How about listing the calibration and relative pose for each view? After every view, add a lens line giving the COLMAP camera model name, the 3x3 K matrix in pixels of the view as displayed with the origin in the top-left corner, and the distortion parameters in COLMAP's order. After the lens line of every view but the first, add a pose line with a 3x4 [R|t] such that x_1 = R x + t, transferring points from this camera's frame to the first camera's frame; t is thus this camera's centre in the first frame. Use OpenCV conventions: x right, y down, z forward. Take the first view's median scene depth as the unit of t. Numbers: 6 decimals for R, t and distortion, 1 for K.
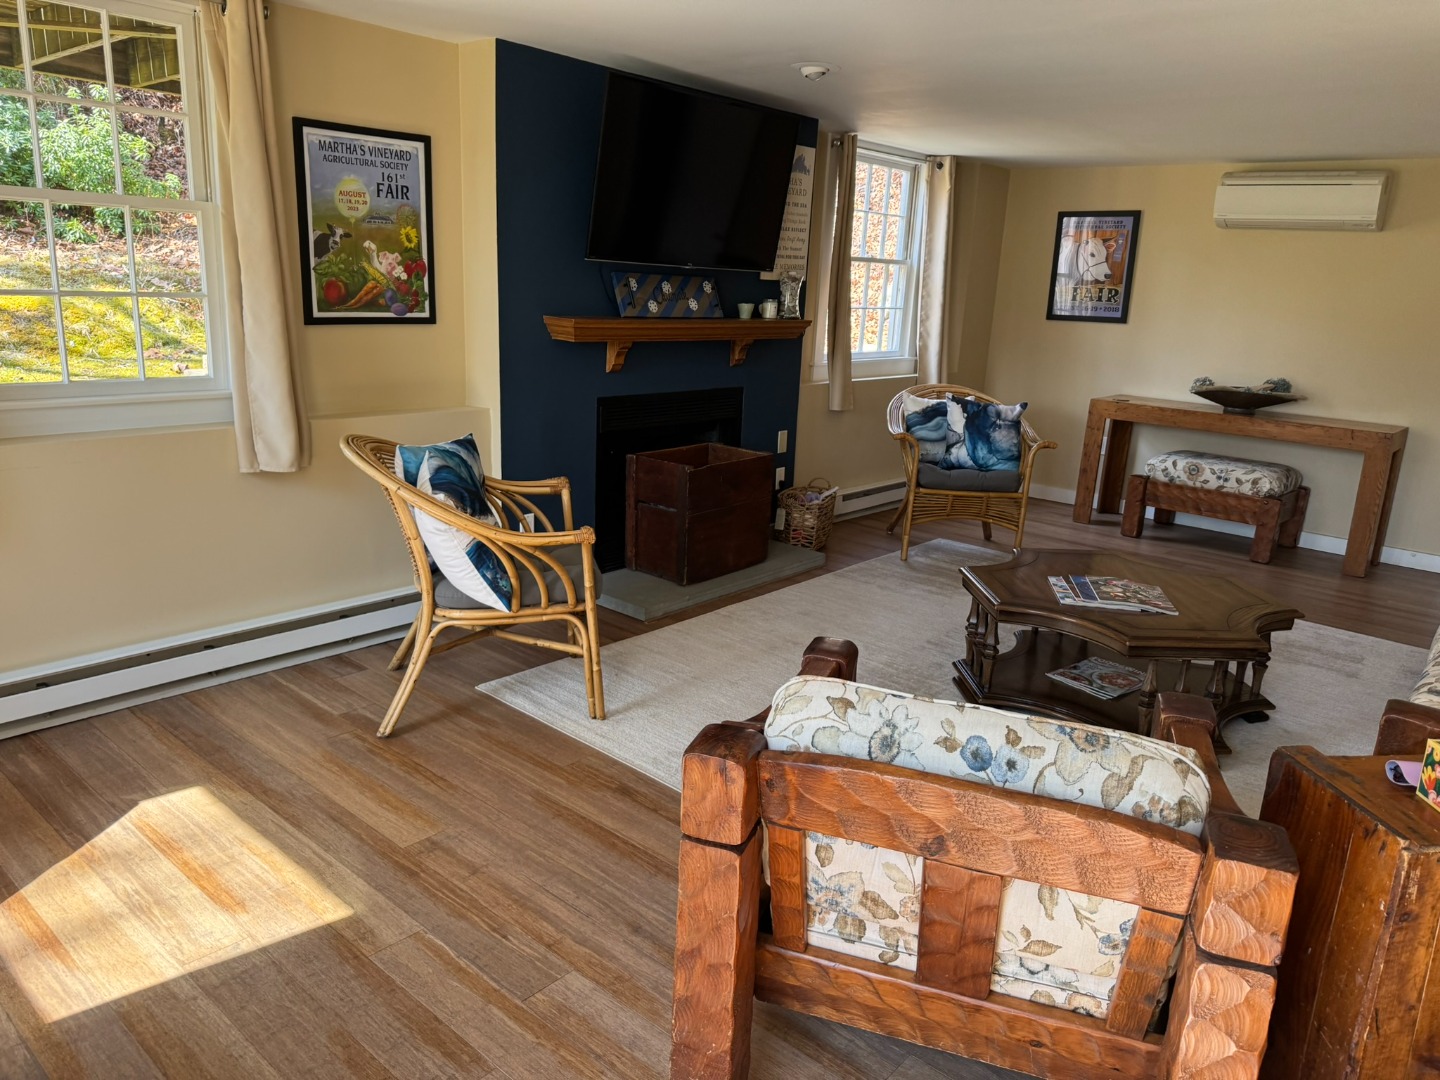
lens RADIAL K [[1008.7, 0, 723.3], [0, 1008.7, 524.5], [0, 0, 1]] dist [0.005630, -0.008586]
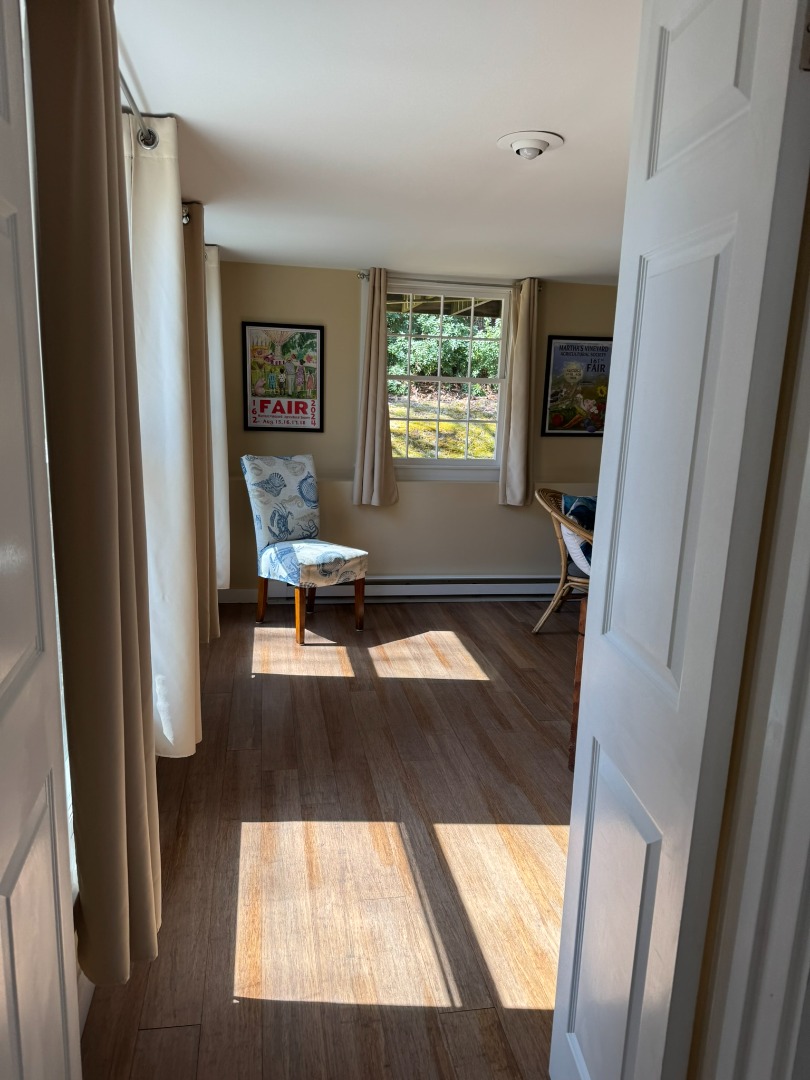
lens RADIAL K [[756.5, 0, 405.0], [0, 756.5, 540.0], [0, 0, 1]] dist [0.005630, -0.008586]
pose [[0.777801, 0.094285, -0.621399, 0.387728], [-0.139077, 0.989994, -0.023870, 0.093929], [0.612930, 0.104988, 0.783131, -0.379370]]
